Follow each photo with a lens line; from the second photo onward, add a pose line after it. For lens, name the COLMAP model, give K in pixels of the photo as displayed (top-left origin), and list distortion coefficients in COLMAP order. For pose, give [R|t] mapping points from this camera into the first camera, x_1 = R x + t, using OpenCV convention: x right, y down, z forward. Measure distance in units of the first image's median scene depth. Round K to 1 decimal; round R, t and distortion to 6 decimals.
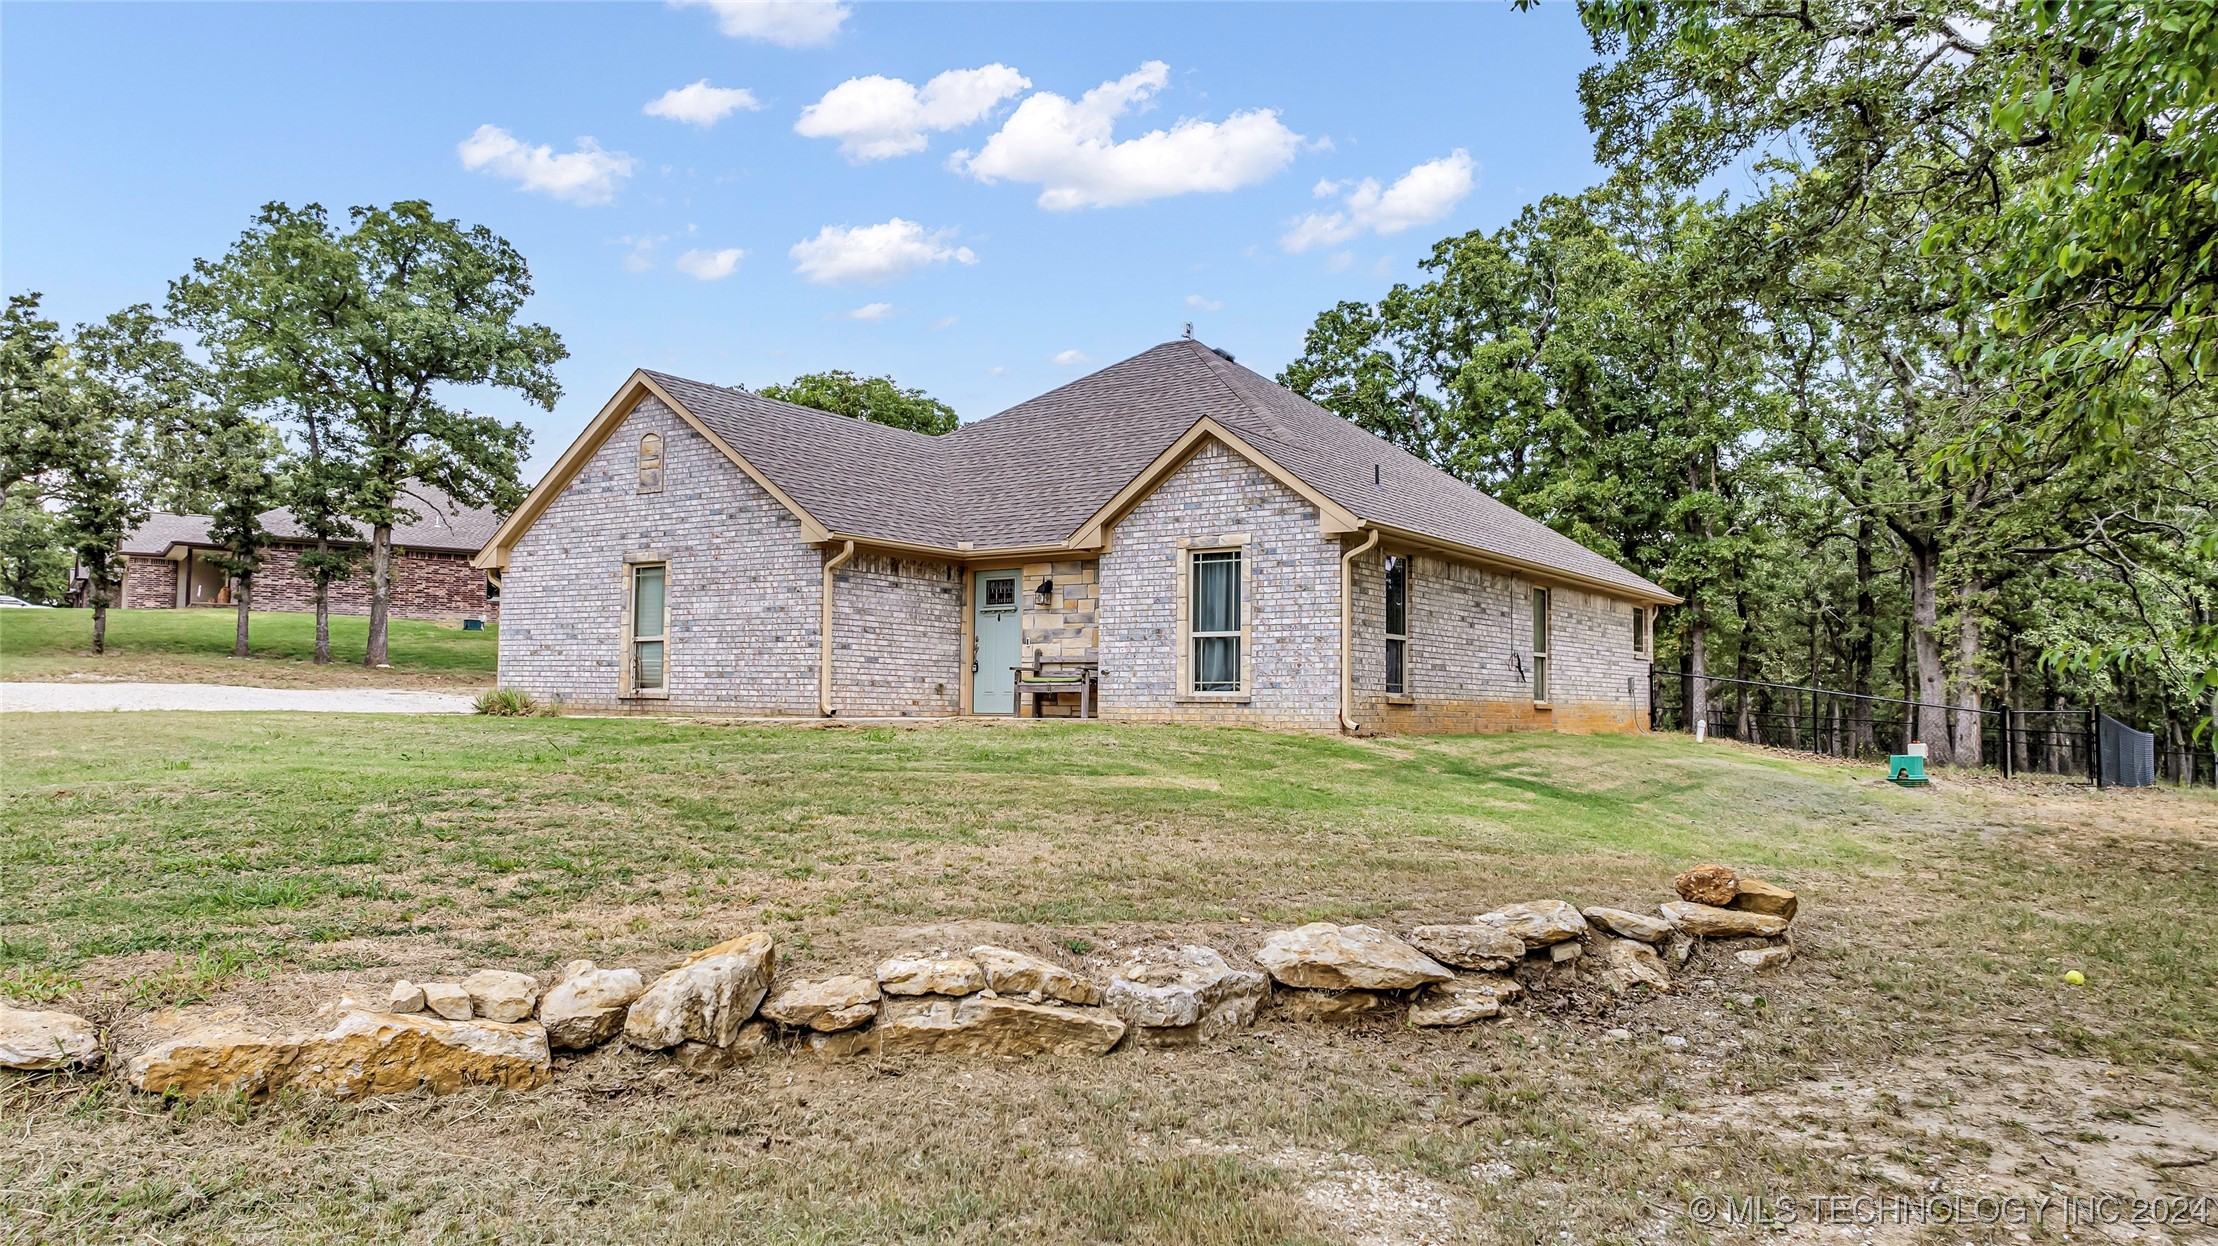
lens RADIAL K [[1616.6, 0, 1105.2], [0, 1616.6, 591.4], [0, 0, 1]] dist [-0.016803, -0.000392]
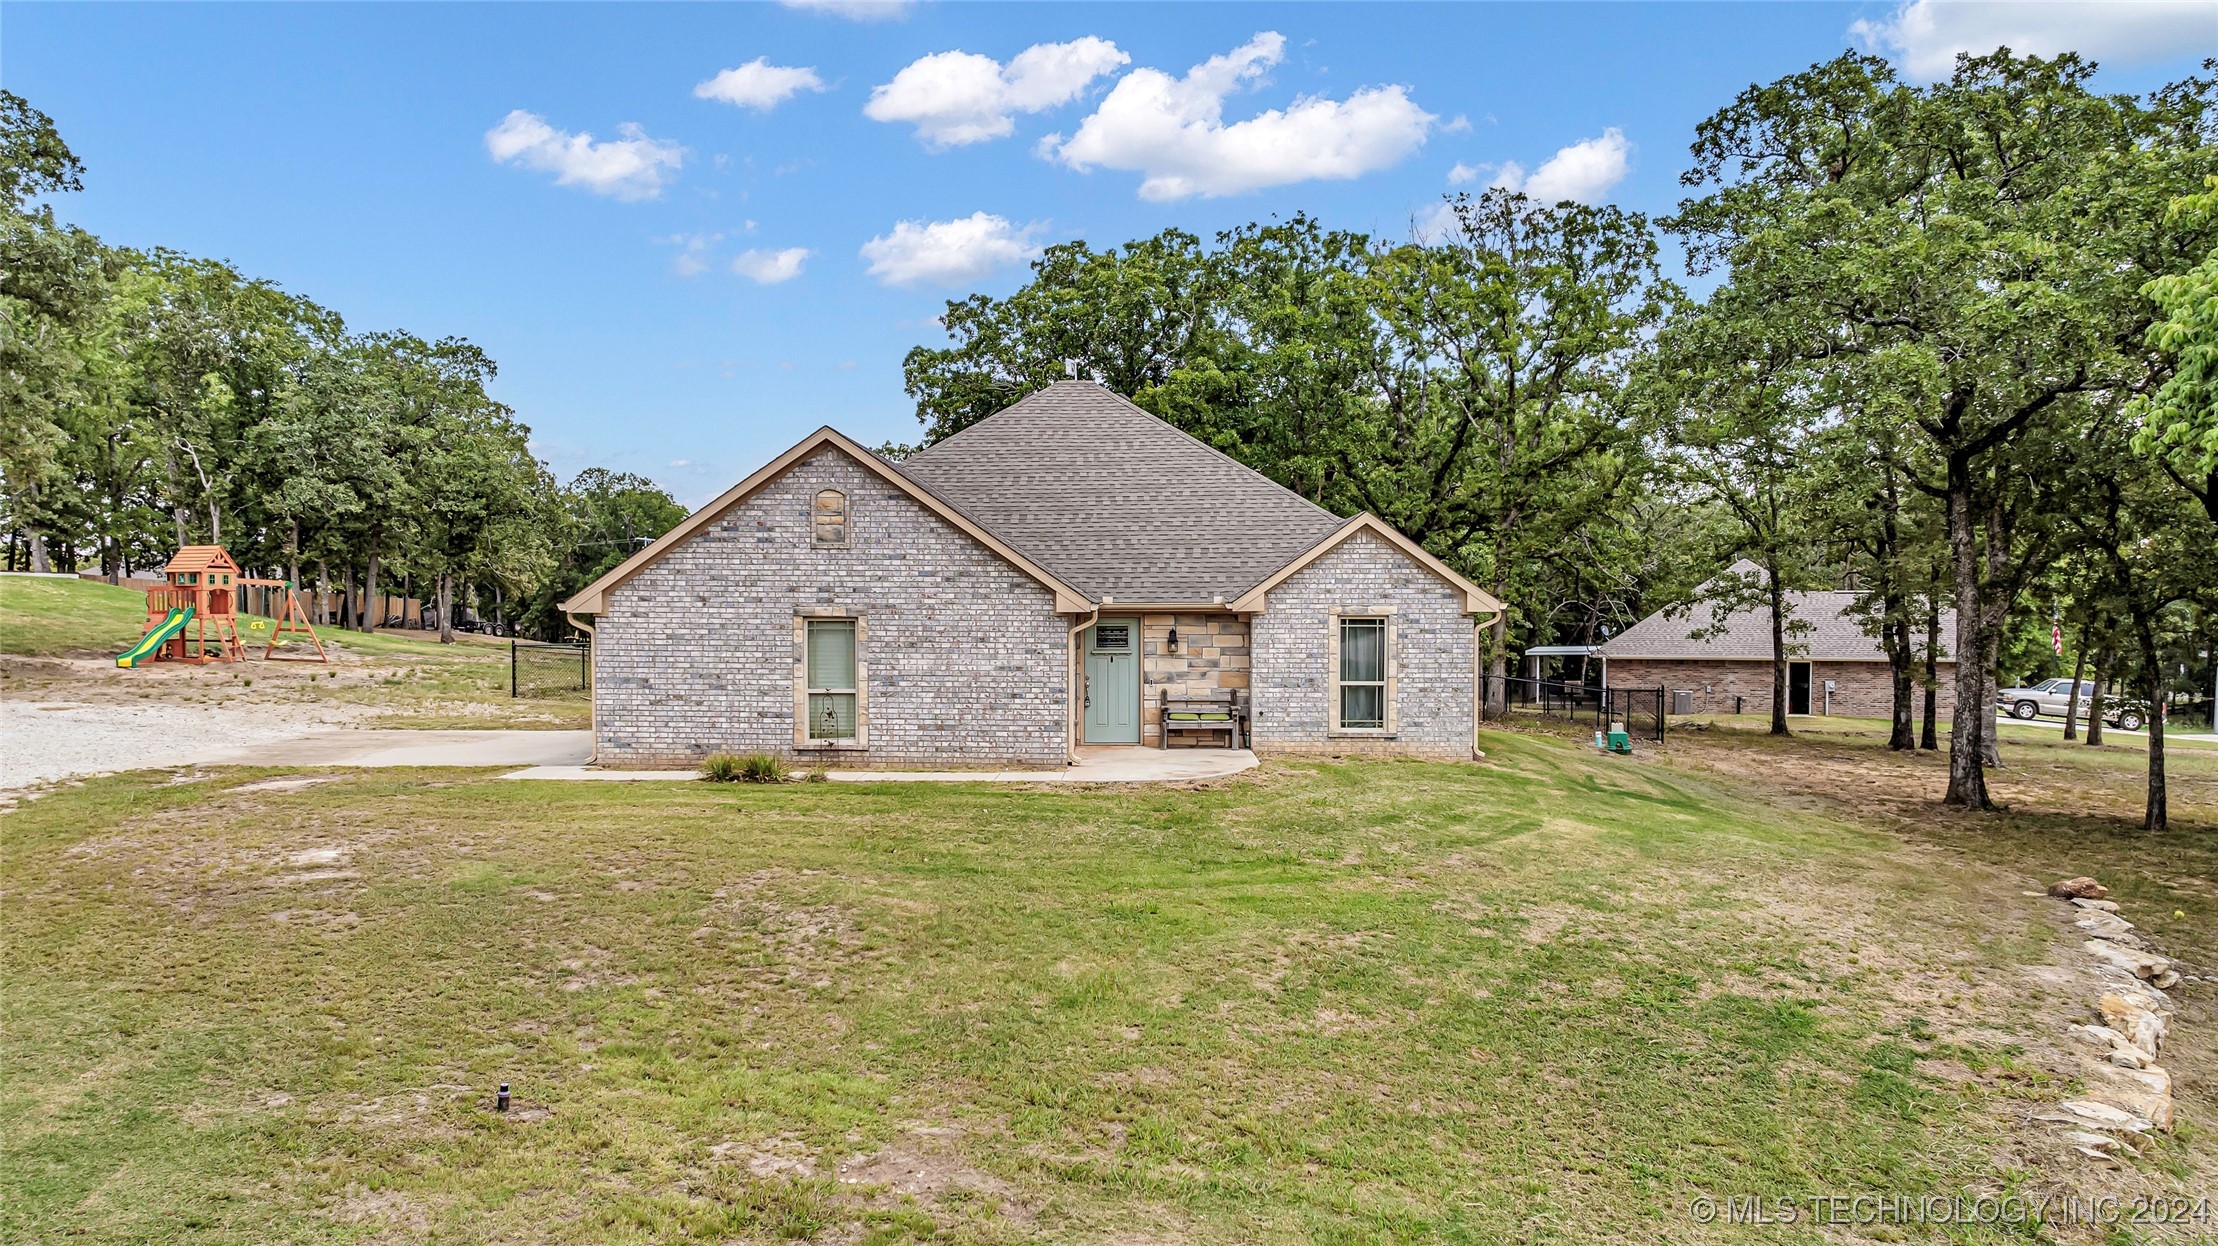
lens RADIAL K [[1675.4, 0, 1109.0], [0, 1675.4, 623.0], [0, 0, 1]] dist [-0.011235, -0.000851]
pose [[0.827152, -0.020143, 0.561617, -0.785042], [-0.036181, 0.995375, 0.088988, -0.123044], [-0.560812, -0.093927, 0.822598, 0.029055]]
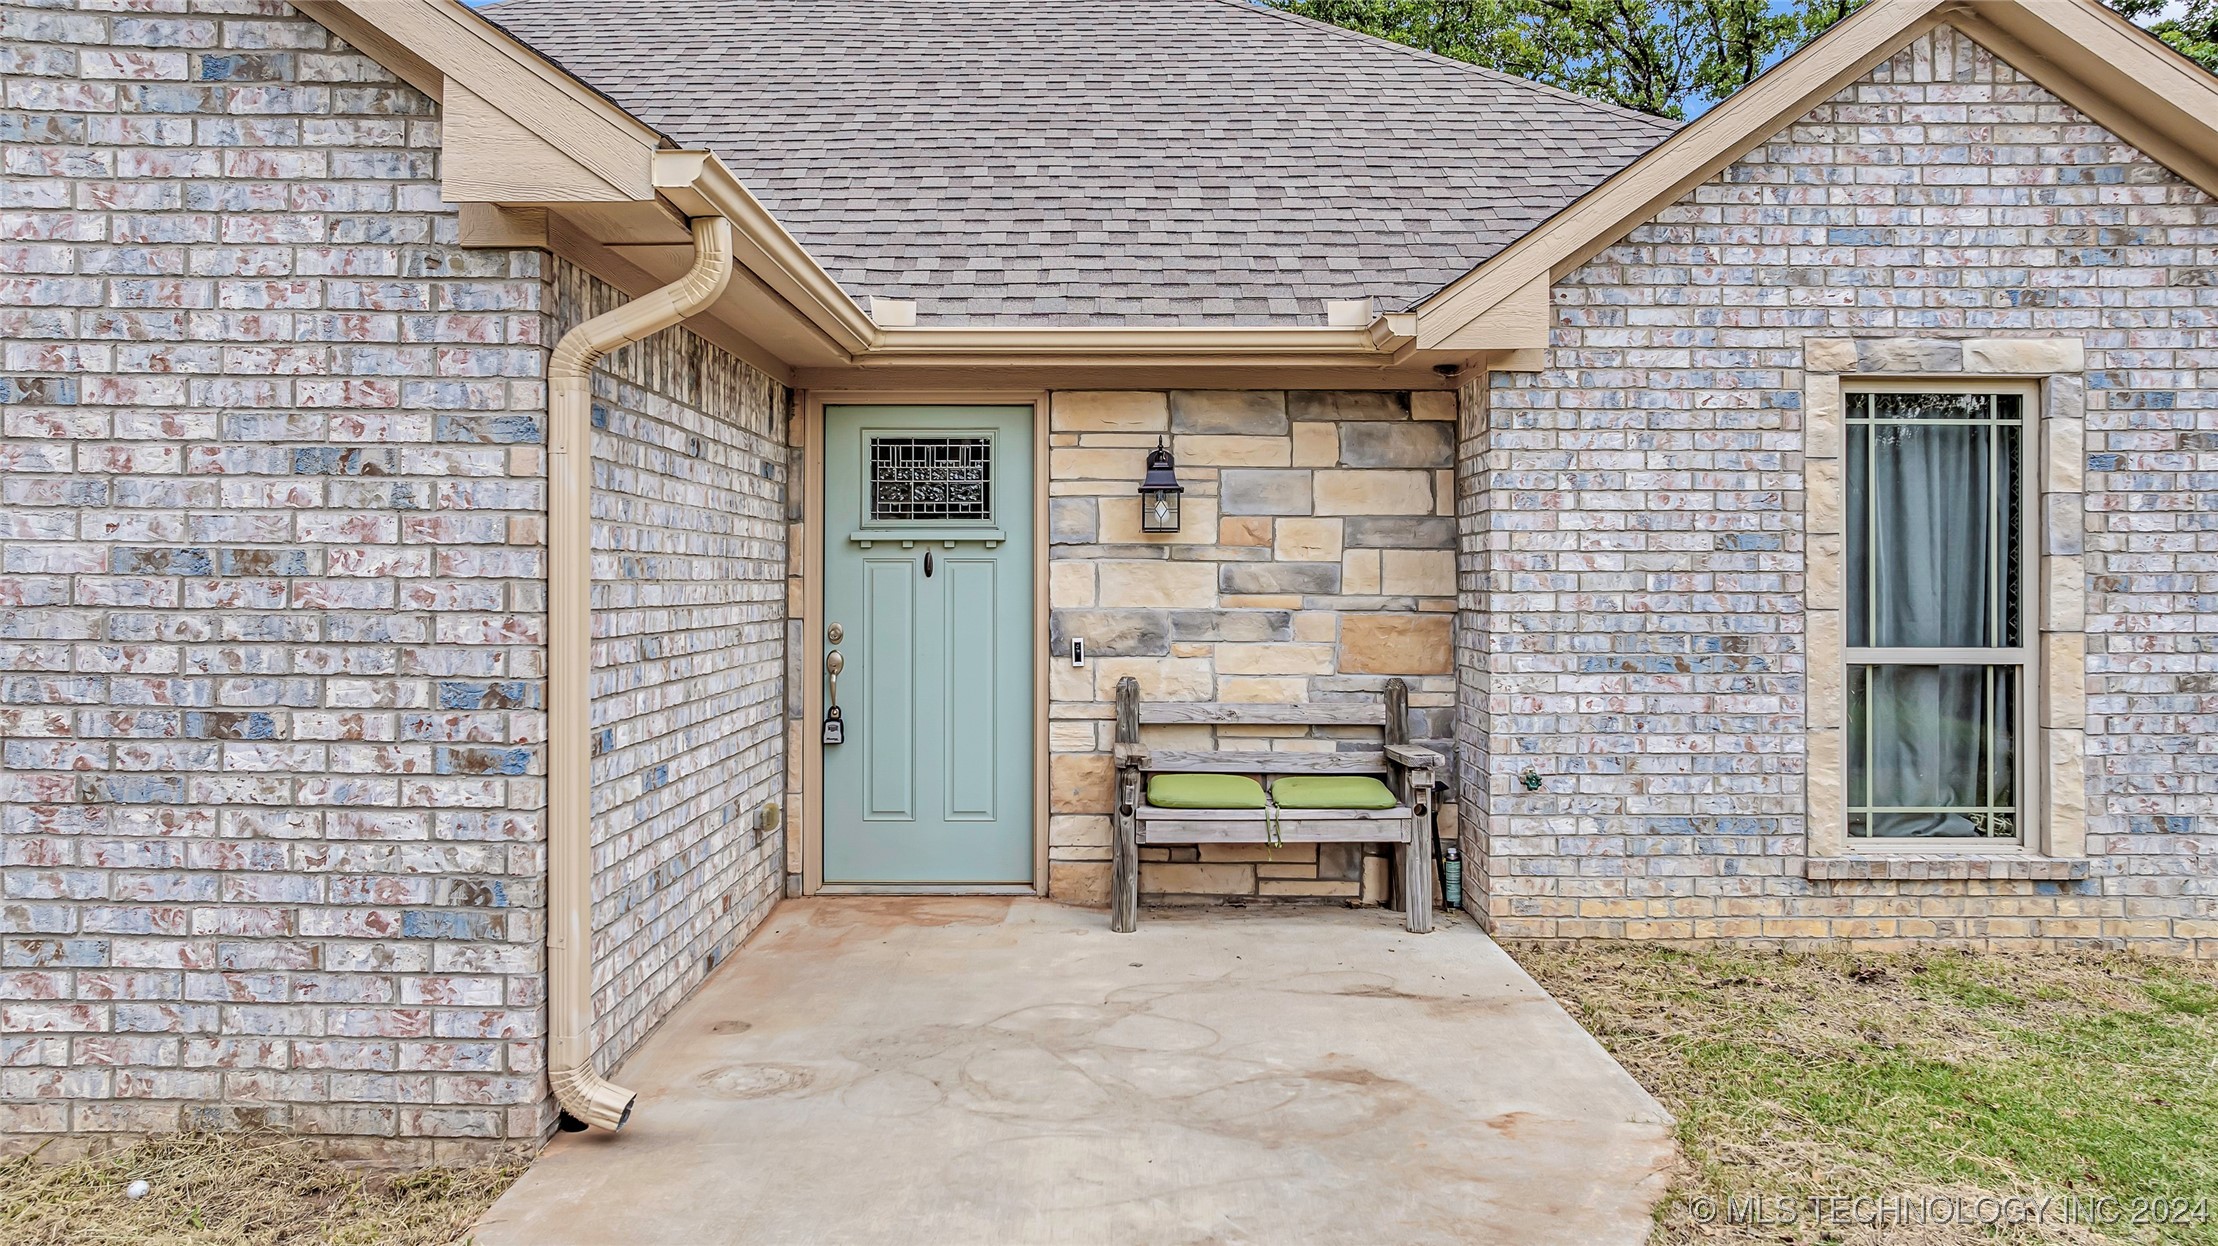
lens RADIAL K [[1571.7, 0, 1098.6], [0, 1571.7, 559.0], [0, 0, 1]] dist [-0.059601, 0.065476]
pose [[0.822060, -0.002709, 0.569394, -0.220104], [-0.038569, 0.997427, 0.060429, -0.003865], [-0.568093, -0.071637, 0.819841, 0.795251]]
